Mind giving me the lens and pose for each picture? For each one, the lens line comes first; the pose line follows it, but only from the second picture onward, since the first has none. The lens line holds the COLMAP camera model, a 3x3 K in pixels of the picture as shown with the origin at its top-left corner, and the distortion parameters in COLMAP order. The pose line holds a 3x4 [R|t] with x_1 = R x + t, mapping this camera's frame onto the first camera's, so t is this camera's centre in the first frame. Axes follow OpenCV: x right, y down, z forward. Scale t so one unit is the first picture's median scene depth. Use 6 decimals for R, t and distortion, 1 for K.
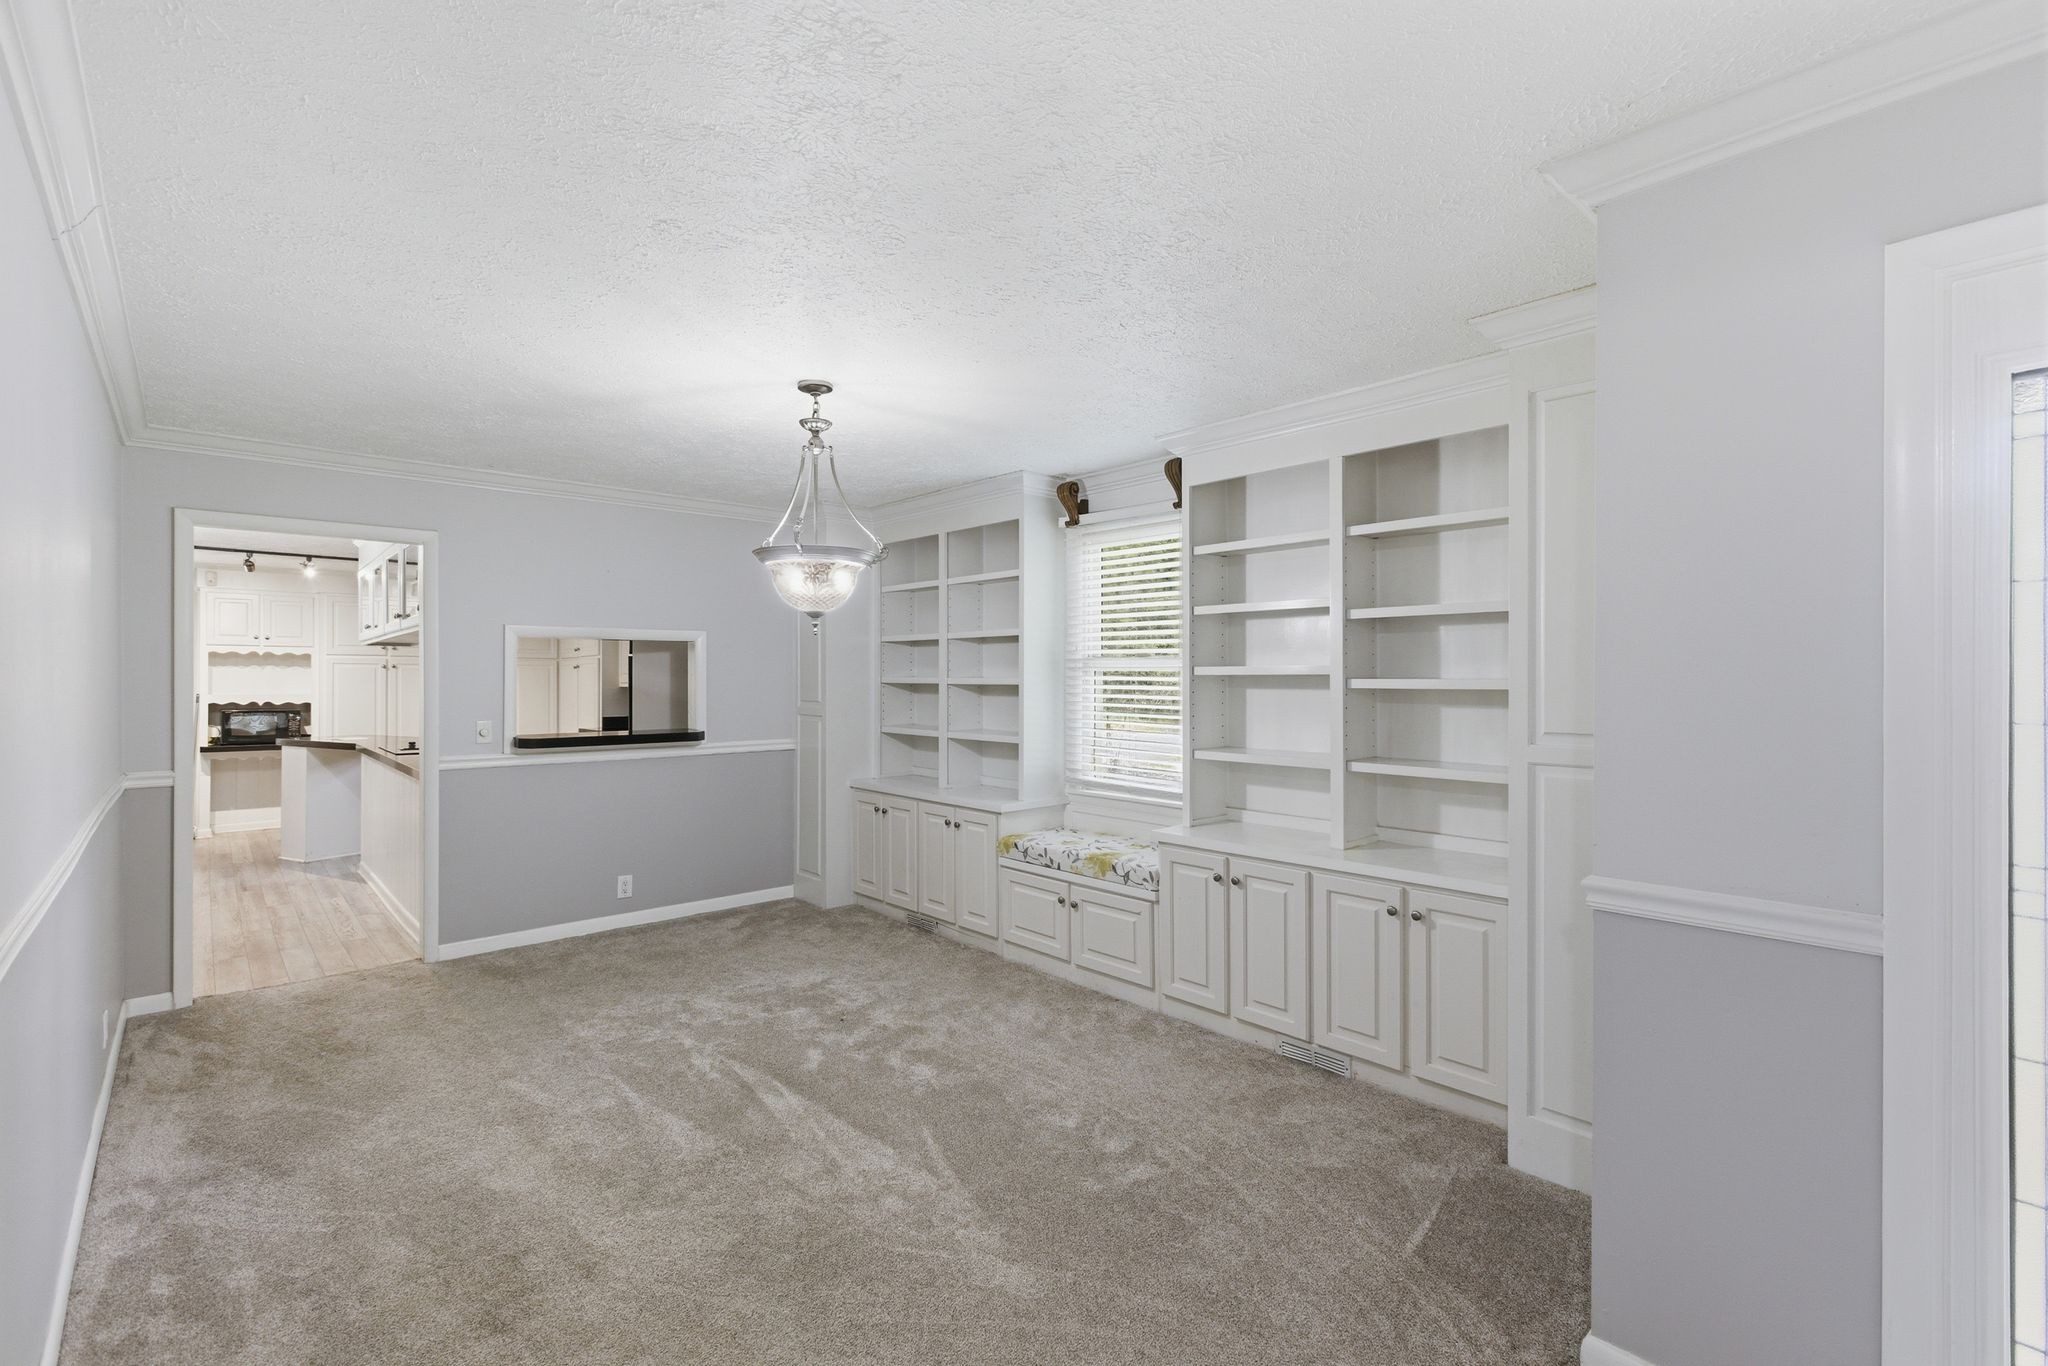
lens RADIAL K [[910.5, 0, 1021.1], [0, 910.5, 676.6], [0, 0, 1]] dist [-0.000853, 0.000132]
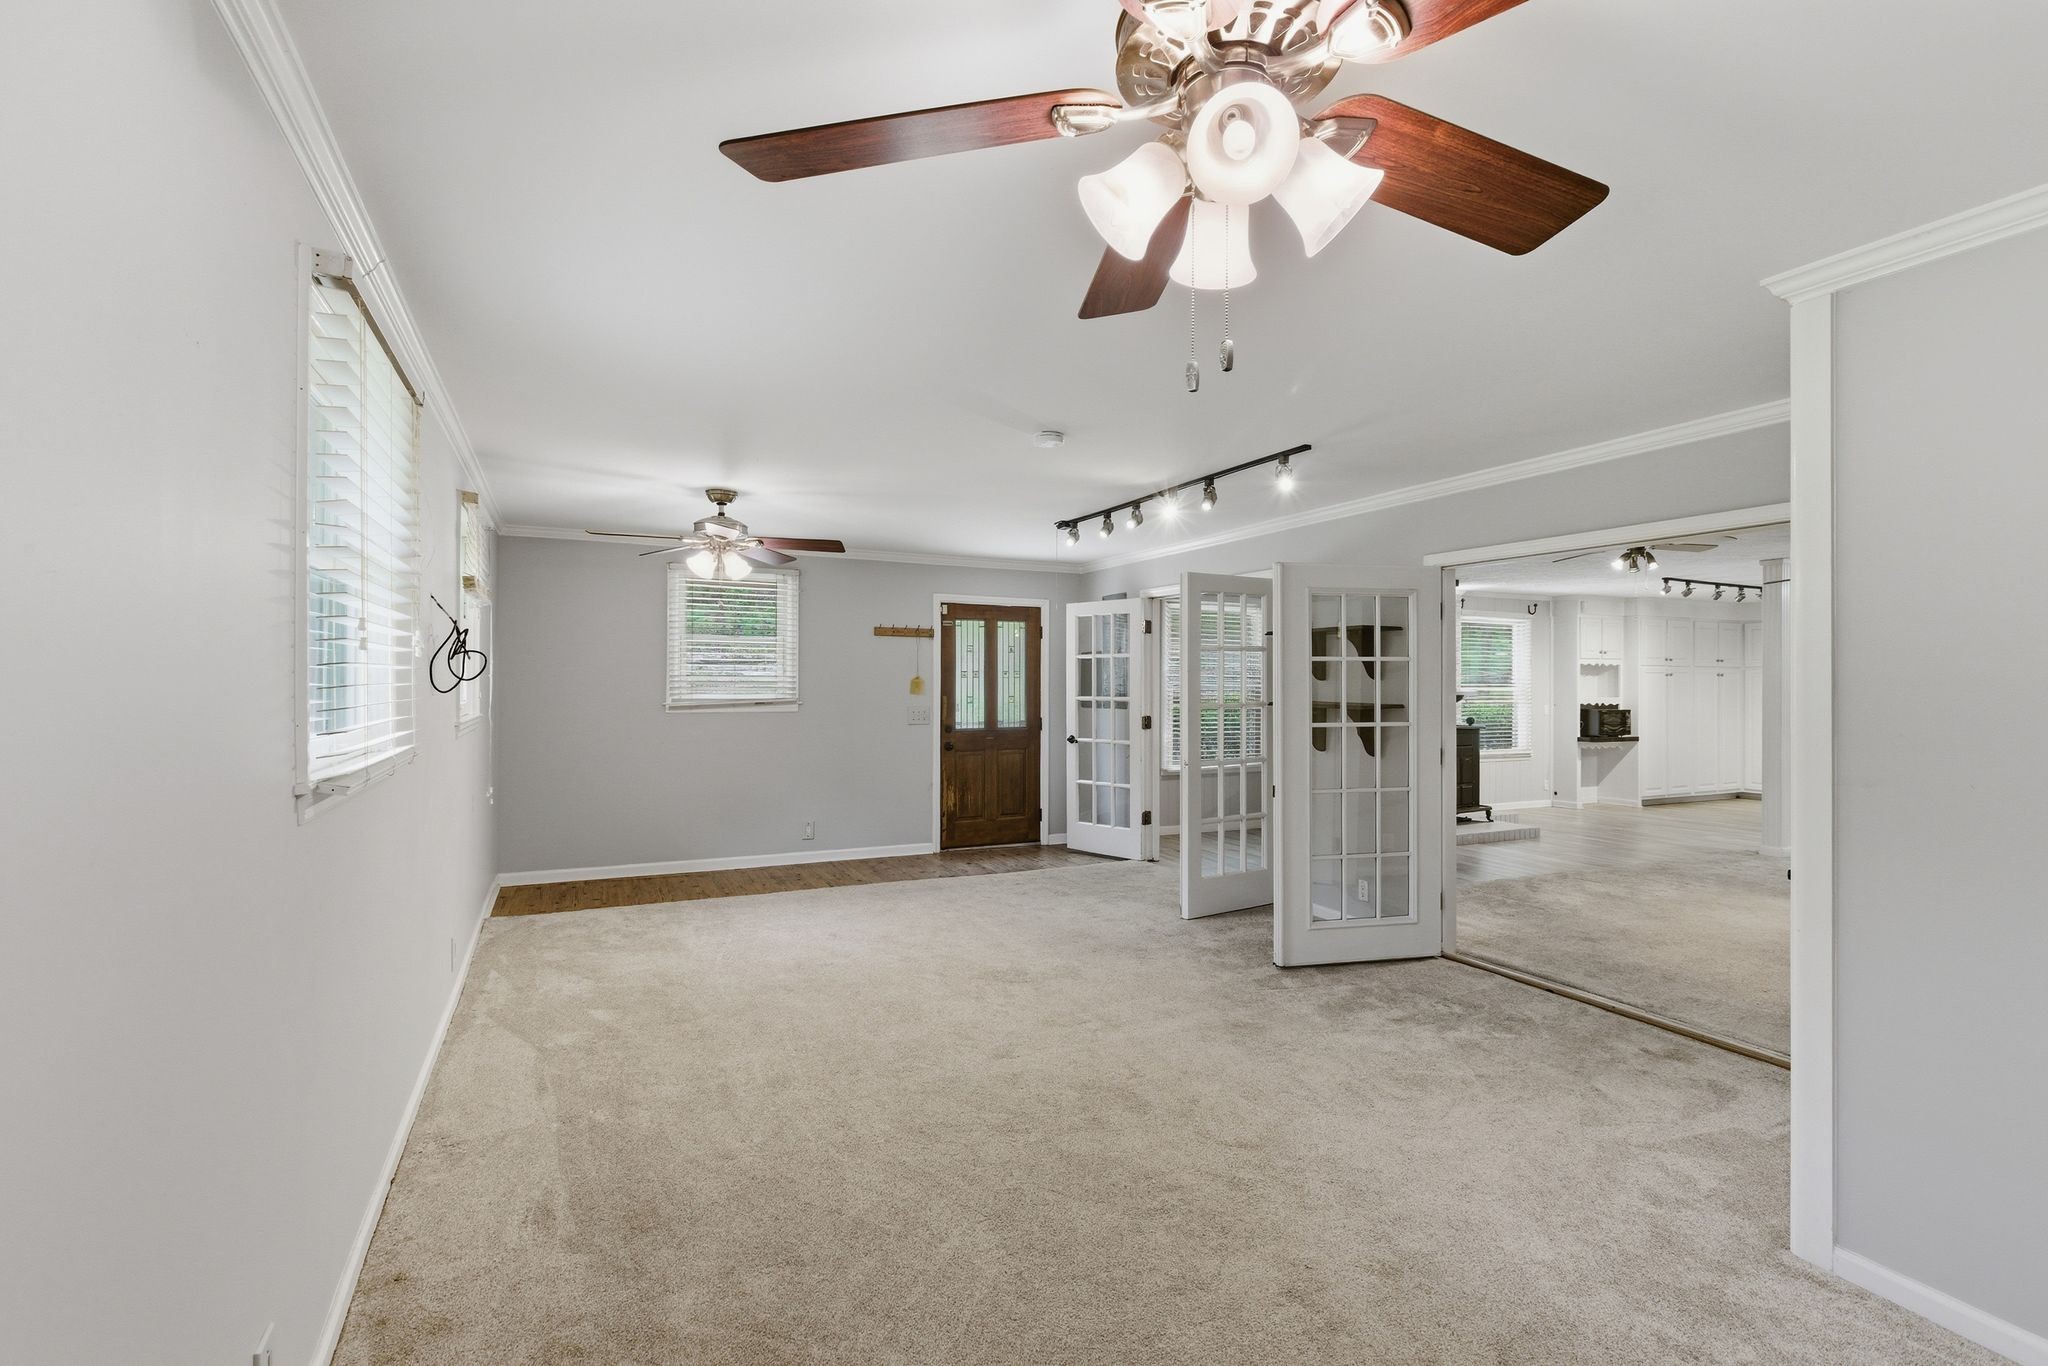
lens RADIAL K [[941.5, 0, 1024.0], [0, 941.5, 683.0], [0, 0, 1]] dist [-0.000556, -0.000035]
pose [[0.957501, 0.001046, -0.288426, -1.251817], [-0.000590, 0.999998, 0.001667, -0.001732], [0.288428, -0.001426, 0.957501, -0.496708]]
